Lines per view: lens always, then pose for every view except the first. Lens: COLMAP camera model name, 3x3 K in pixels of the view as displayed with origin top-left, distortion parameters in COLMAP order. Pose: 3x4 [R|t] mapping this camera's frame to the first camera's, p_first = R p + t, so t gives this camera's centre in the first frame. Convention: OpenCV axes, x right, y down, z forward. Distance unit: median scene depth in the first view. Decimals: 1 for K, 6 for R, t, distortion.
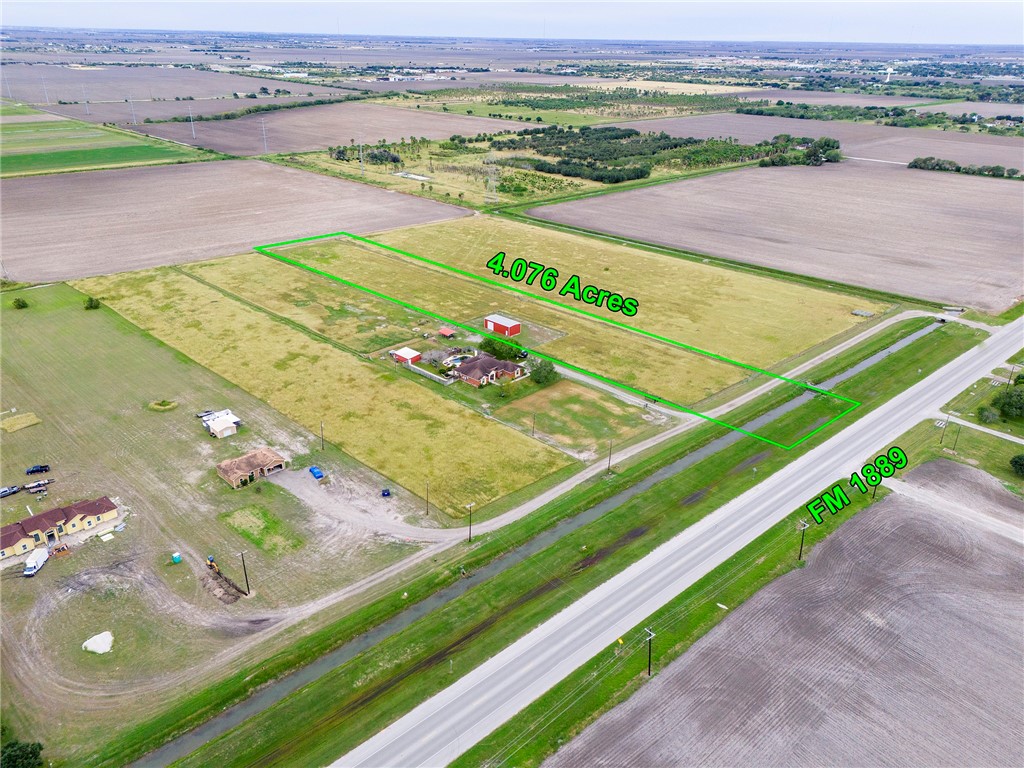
lens RADIAL K [[744.1, 0, 514.0], [0, 744.1, 385.5], [0, 0, 1]] dist [0.101993, -0.115823]
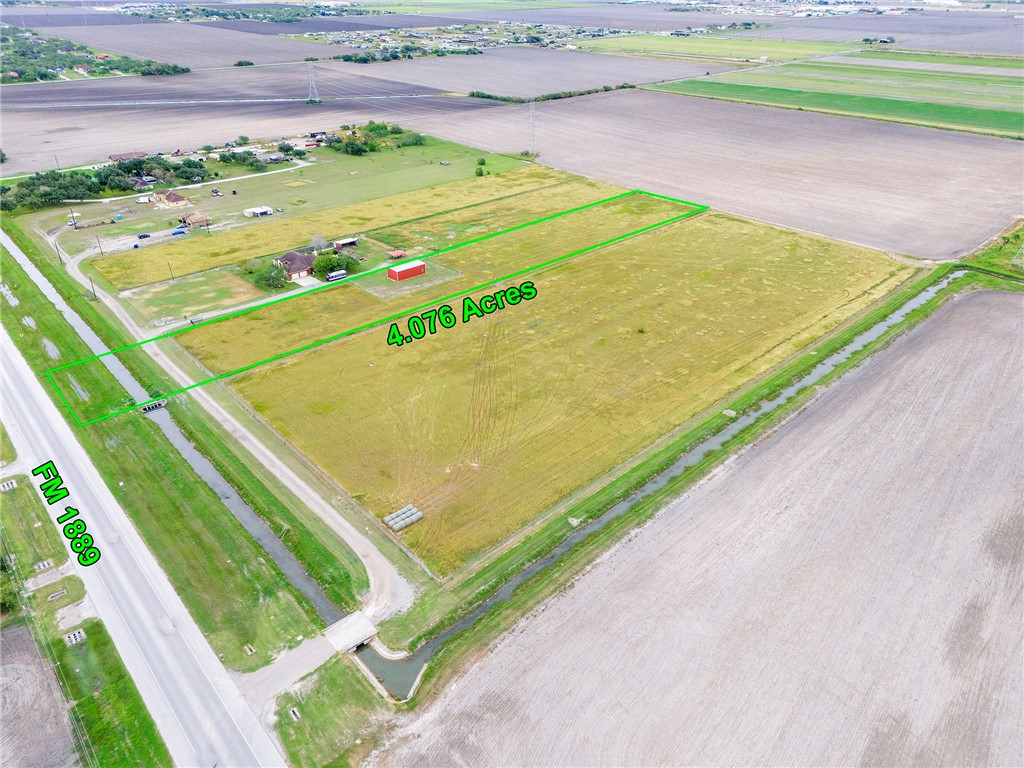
lens RADIAL K [[744.1, 0, 514.0], [0, 744.1, 385.5], [0, 0, 1]] dist [0.101993, -0.115823]
pose [[-0.024968, 0.467661, -0.883555, 0.885909], [-0.424371, 0.795286, 0.432932, -0.428247], [0.905144, 0.385764, 0.178605, 0.961277]]
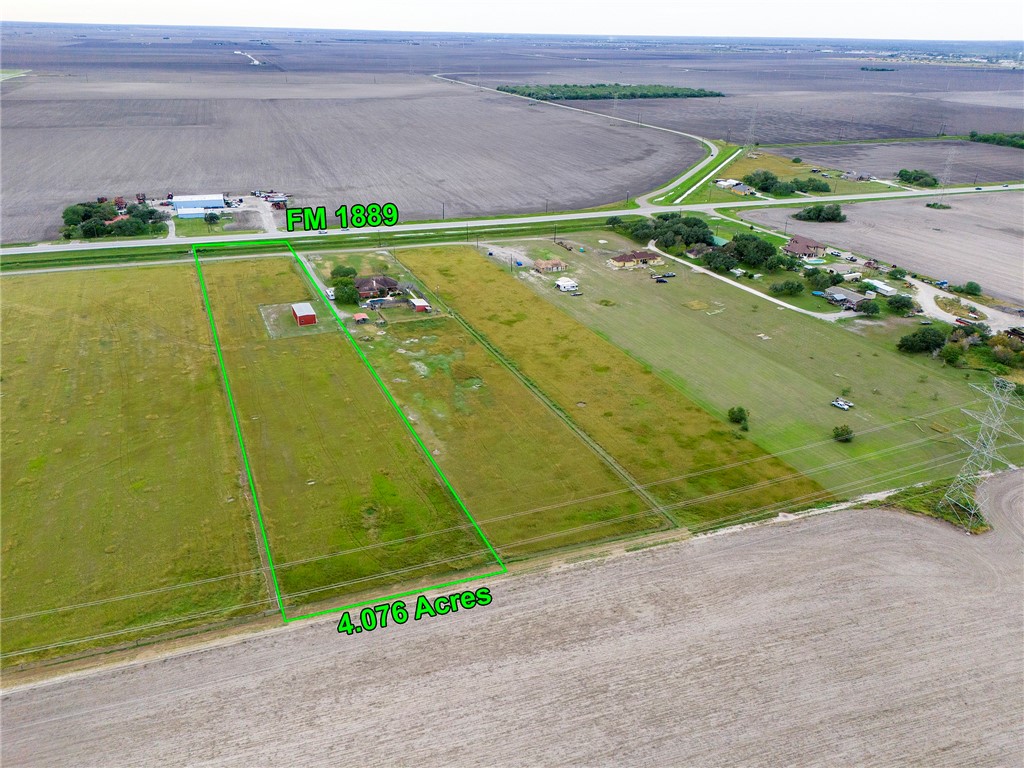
lens RADIAL K [[744.1, 0, 514.0], [0, 744.1, 385.5], [0, 0, 1]] dist [0.101993, -0.115823]
pose [[-0.926324, -0.188644, 0.326093, -0.585434], [0.129615, 0.653159, 0.746045, -0.689984], [-0.353727, 0.733347, -0.580586, 1.472559]]
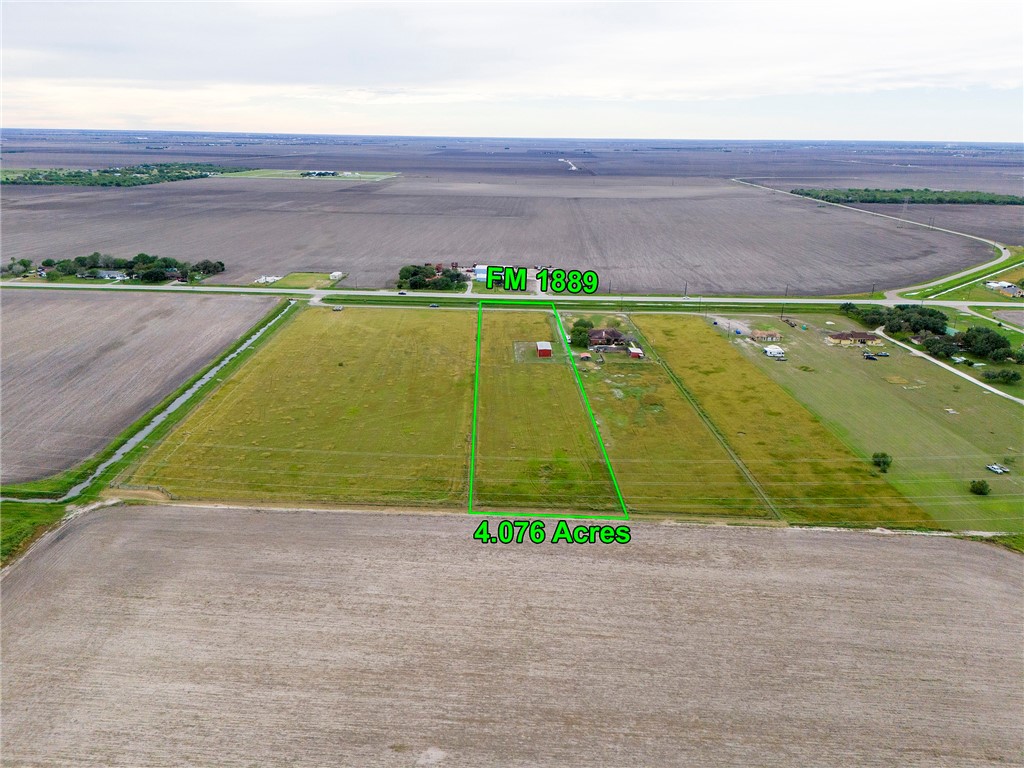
lens RADIAL K [[744.1, 0, 514.0], [0, 744.1, 385.5], [0, 0, 1]] dist [0.101993, -0.115823]
pose [[-0.715811, -0.245674, 0.653650, -0.785314], [0.271967, 0.764070, 0.585006, -0.753402], [-0.643155, 0.596525, -0.480115, 1.598625]]
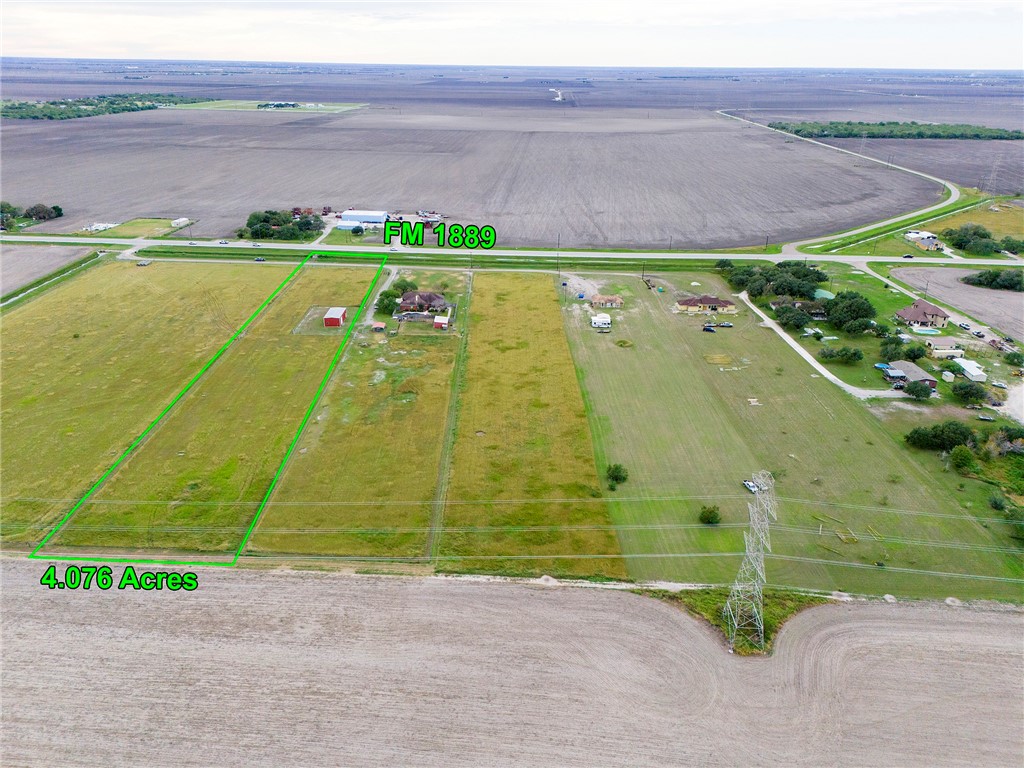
lens RADIAL K [[744.1, 0, 514.0], [0, 744.1, 385.5], [0, 0, 1]] dist [0.101993, -0.115823]
pose [[-0.704472, -0.301922, 0.642311, -0.891486], [0.278431, 0.714888, 0.641414, -0.610623], [-0.652837, 0.630697, -0.419554, 1.287142]]
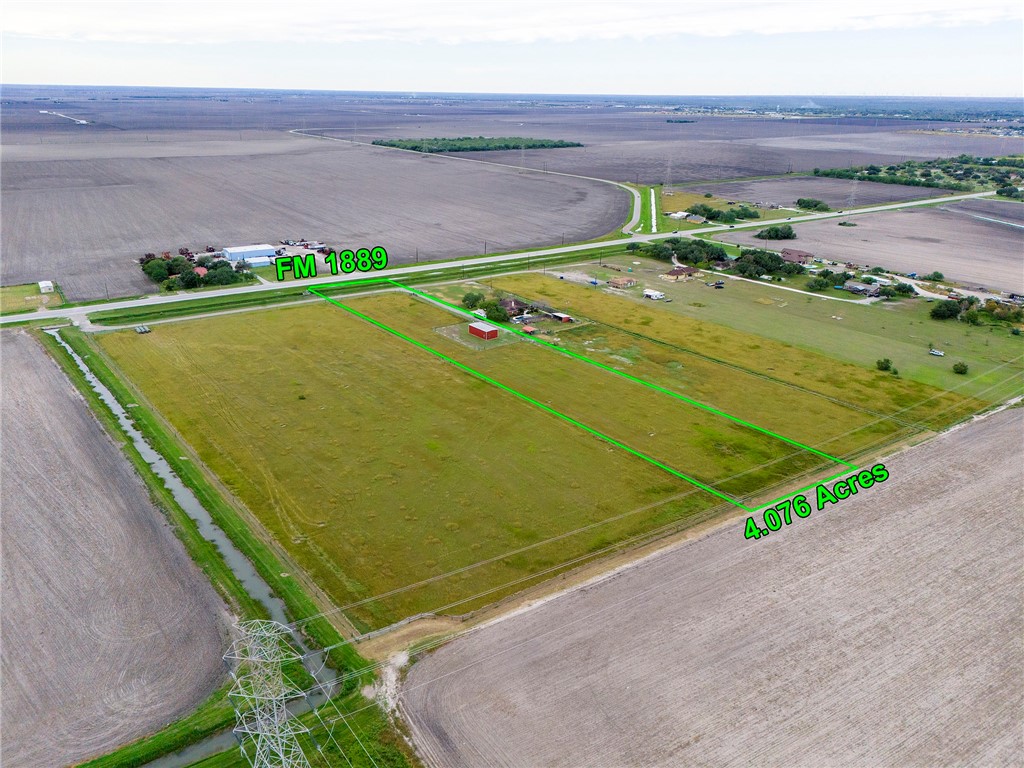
lens RADIAL K [[744.1, 0, 514.0], [0, 744.1, 385.5], [0, 0, 1]] dist [0.101993, -0.115823]
pose [[-0.990998, -0.073273, 0.112047, -0.189695], [0.030671, 0.690415, 0.722764, -0.816041], [-0.130318, 0.719694, -0.681952, 1.754633]]
